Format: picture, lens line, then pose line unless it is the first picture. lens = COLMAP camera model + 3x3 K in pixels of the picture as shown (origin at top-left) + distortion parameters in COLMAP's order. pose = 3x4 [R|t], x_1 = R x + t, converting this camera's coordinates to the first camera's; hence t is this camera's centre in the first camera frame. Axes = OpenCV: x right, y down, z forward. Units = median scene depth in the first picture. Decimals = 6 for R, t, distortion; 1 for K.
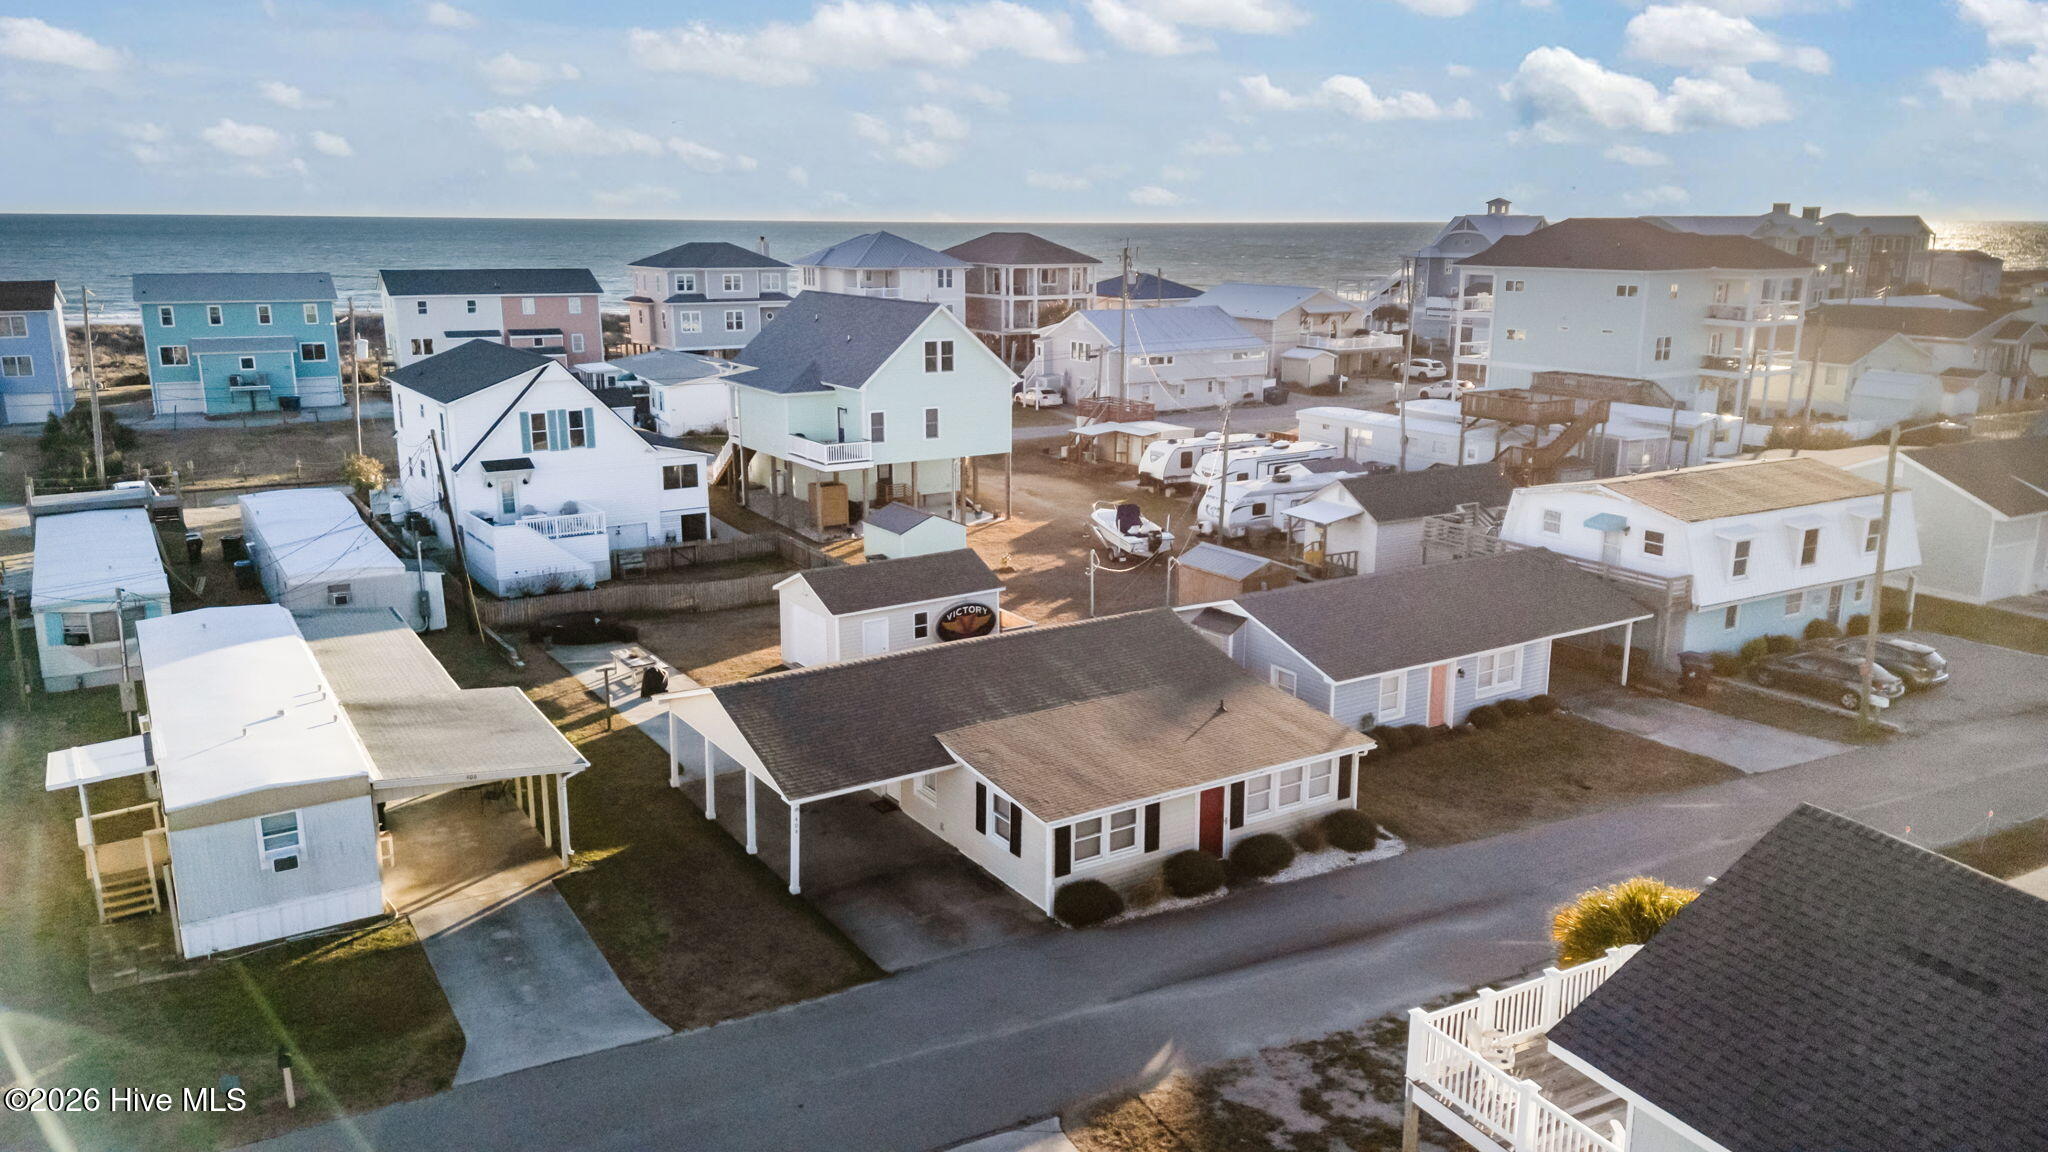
lens RADIAL K [[1482.8, 0, 1024.0], [0, 1482.8, 576.0], [0, 0, 1]] dist [0.089729, -0.089040]
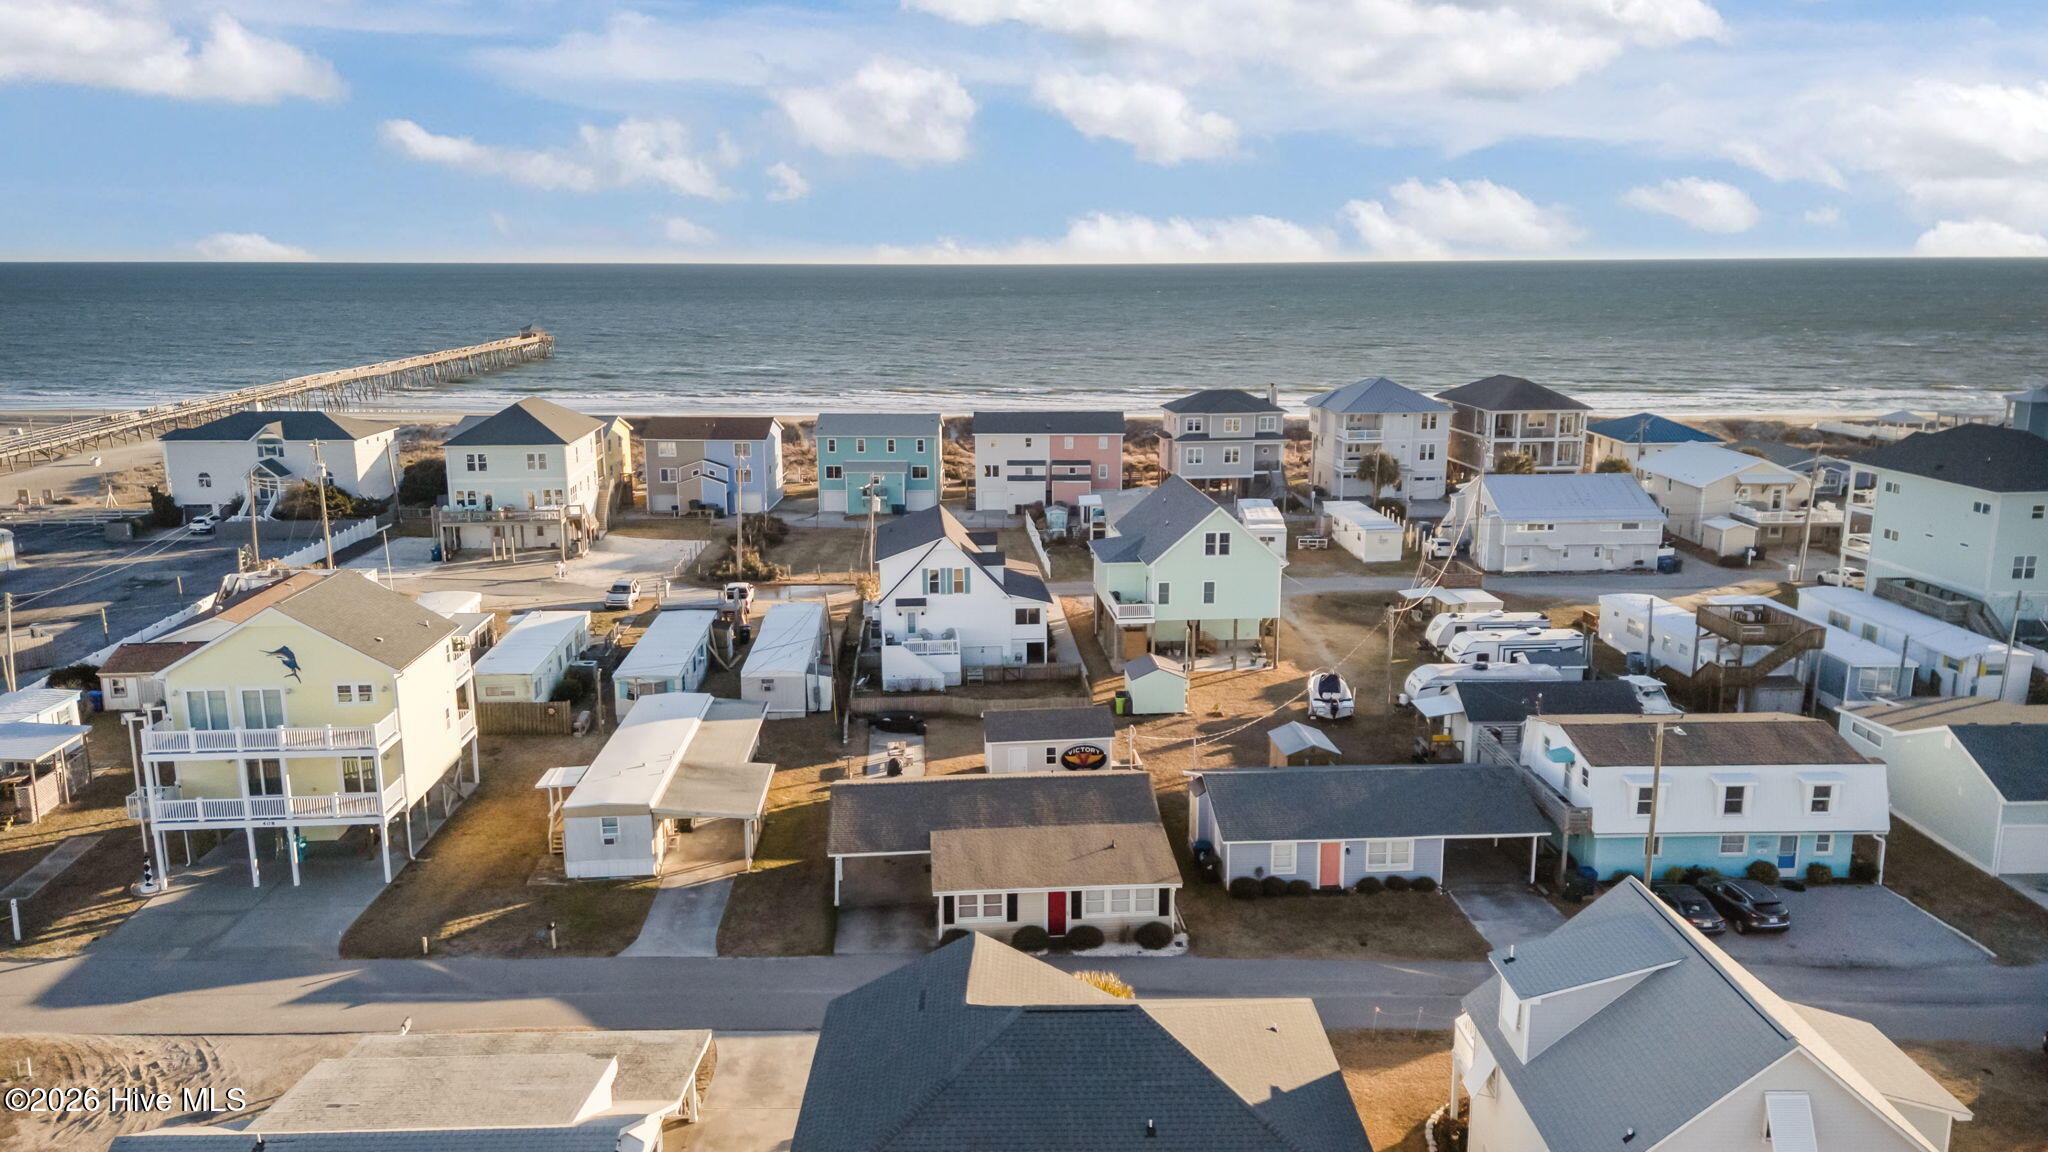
lens RADIAL K [[1473.1, 0, 1023.6], [0, 1473.1, 526.3], [0, 0, 1]] dist [0.088504, -0.077121]
pose [[0.881730, 0.076082, -0.465578, 0.580637], [-0.103888, 0.993997, -0.034314, -0.142892], [0.460173, 0.078623, 0.884341, -0.368028]]
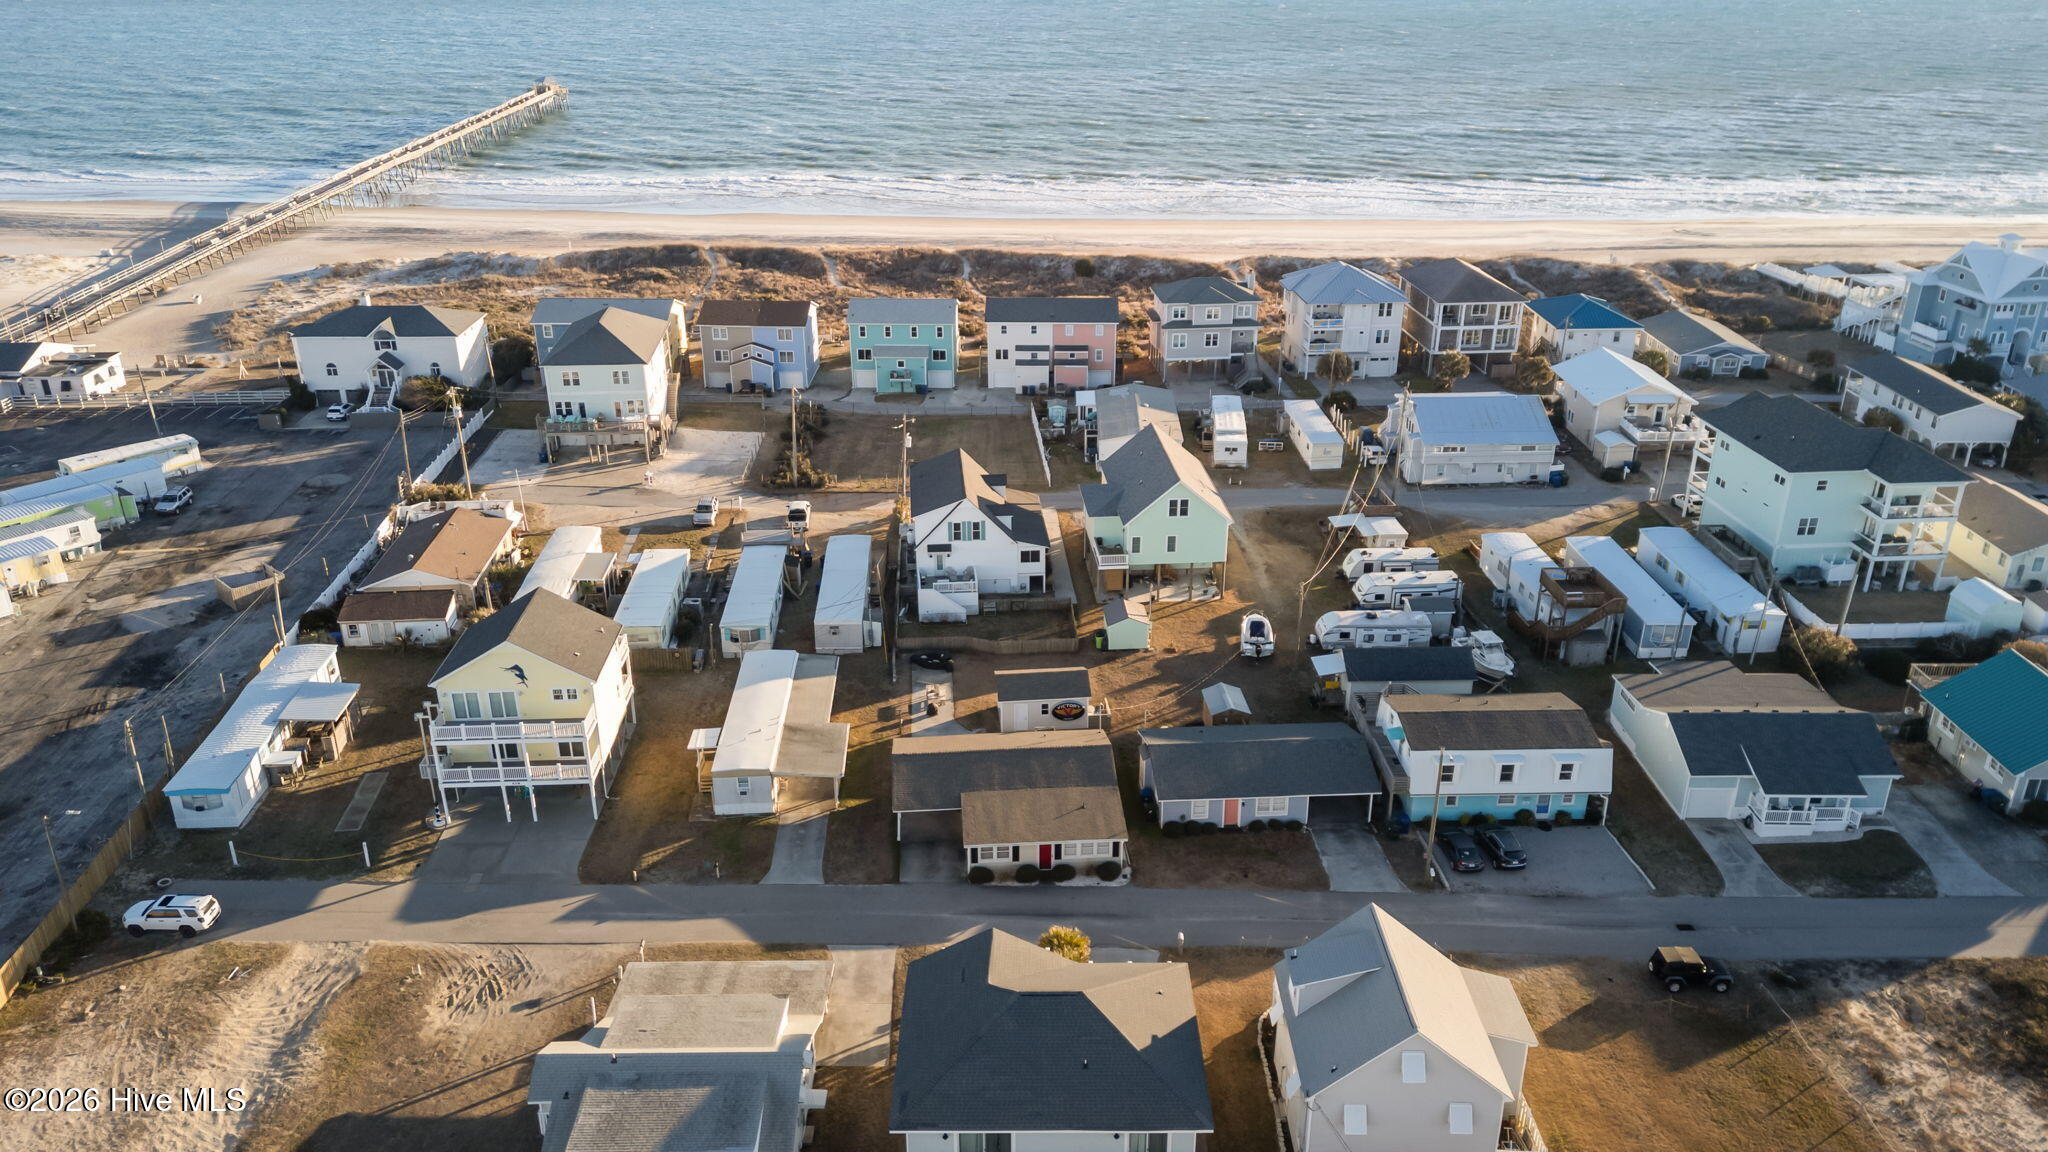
lens RADIAL K [[1473.1, 0, 1023.6], [0, 1473.1, 526.3], [0, 0, 1]] dist [0.088504, -0.077121]
pose [[0.878216, 0.173957, -0.445506, 0.780184], [-0.108425, 0.979669, 0.168797, -0.563169], [0.465812, -0.099936, 0.879223, -0.827304]]
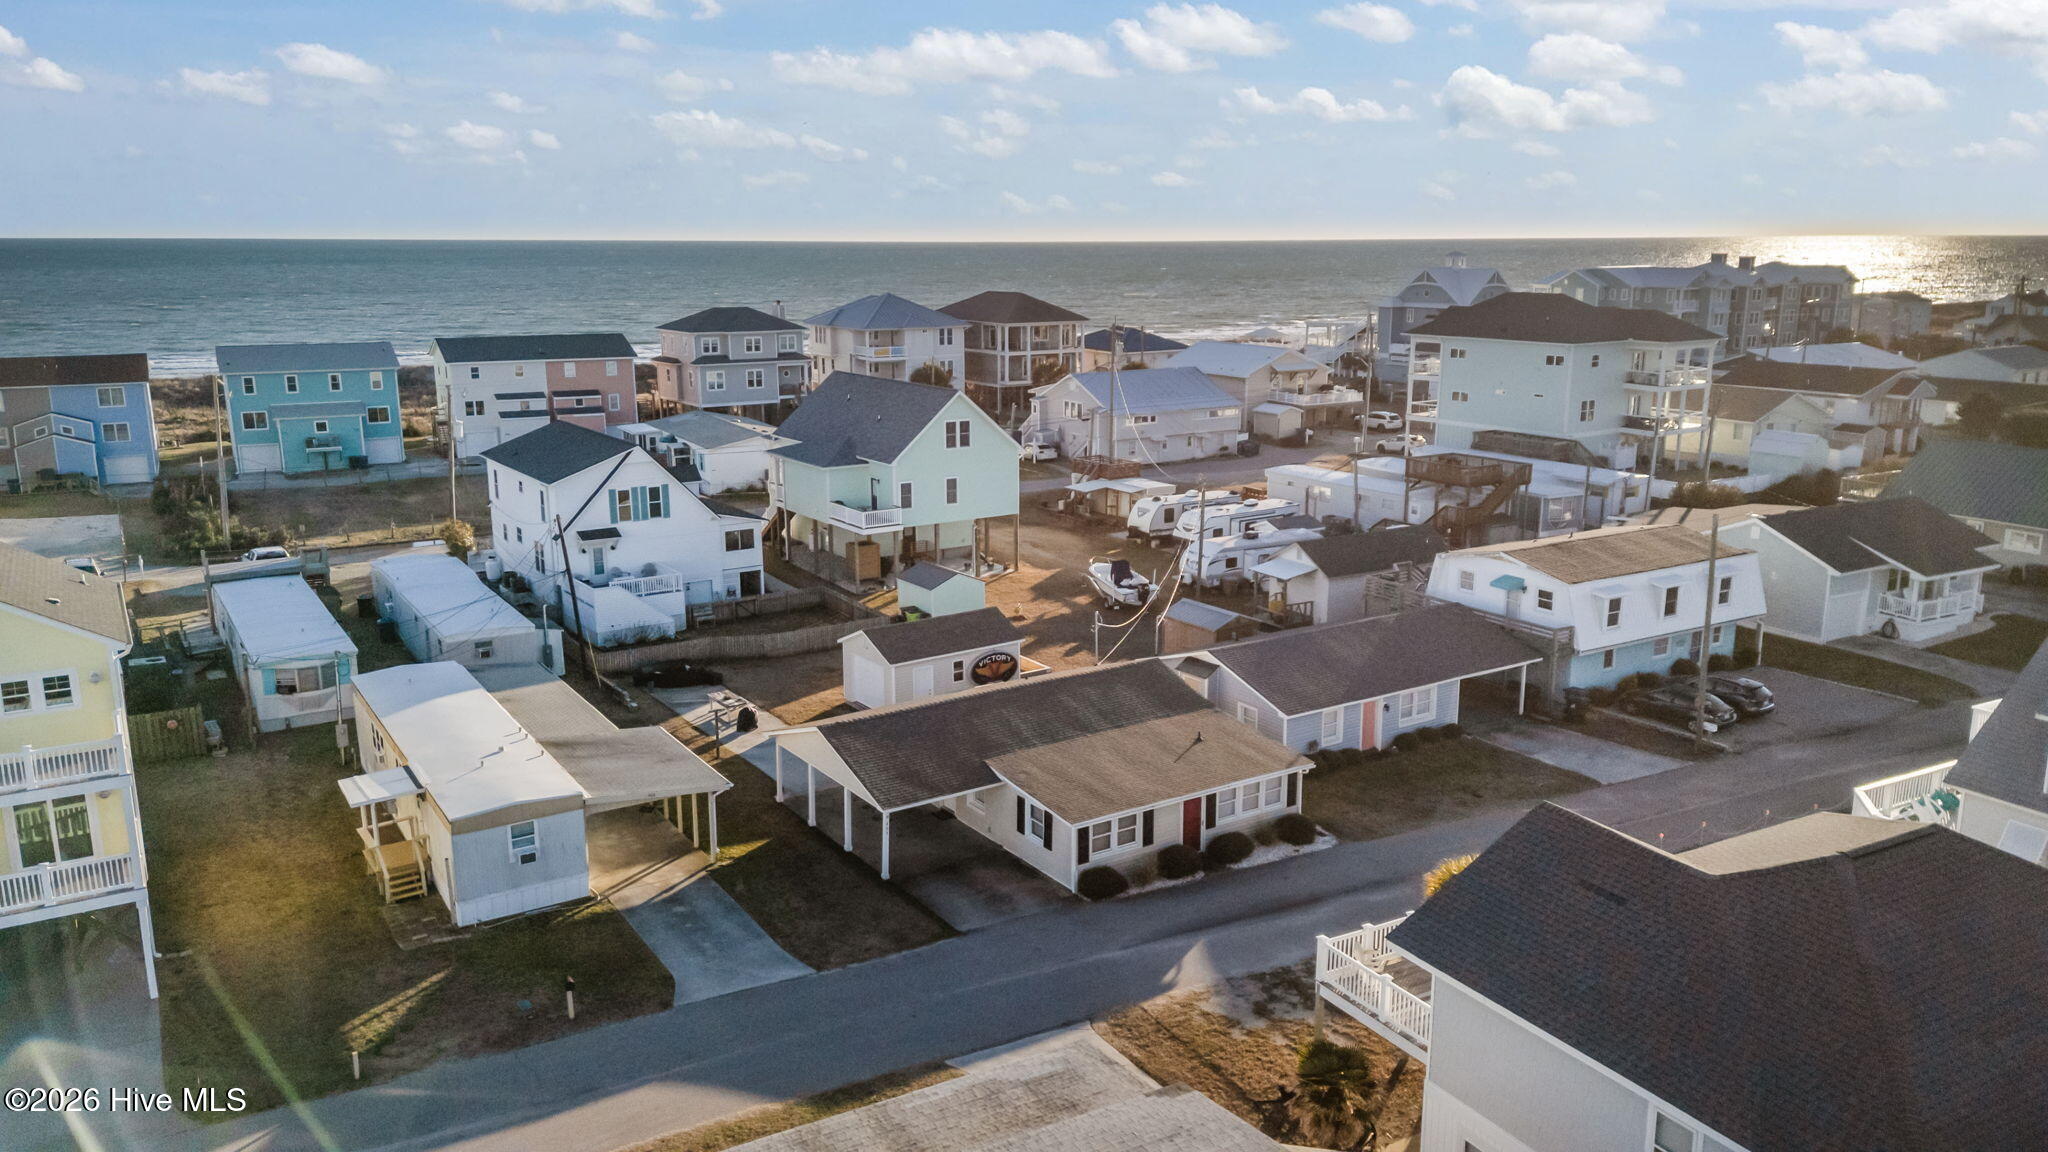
lens RADIAL K [[1479.3, 0, 1024.0], [0, 1479.3, 576.0], [0, 0, 1]] dist [0.109795, -0.148145]
pose [[0.999902, -0.007815, 0.011581, -0.027525], [0.007959, 0.999891, -0.012438, -0.030006], [-0.011483, 0.012529, 0.999856, -0.238805]]
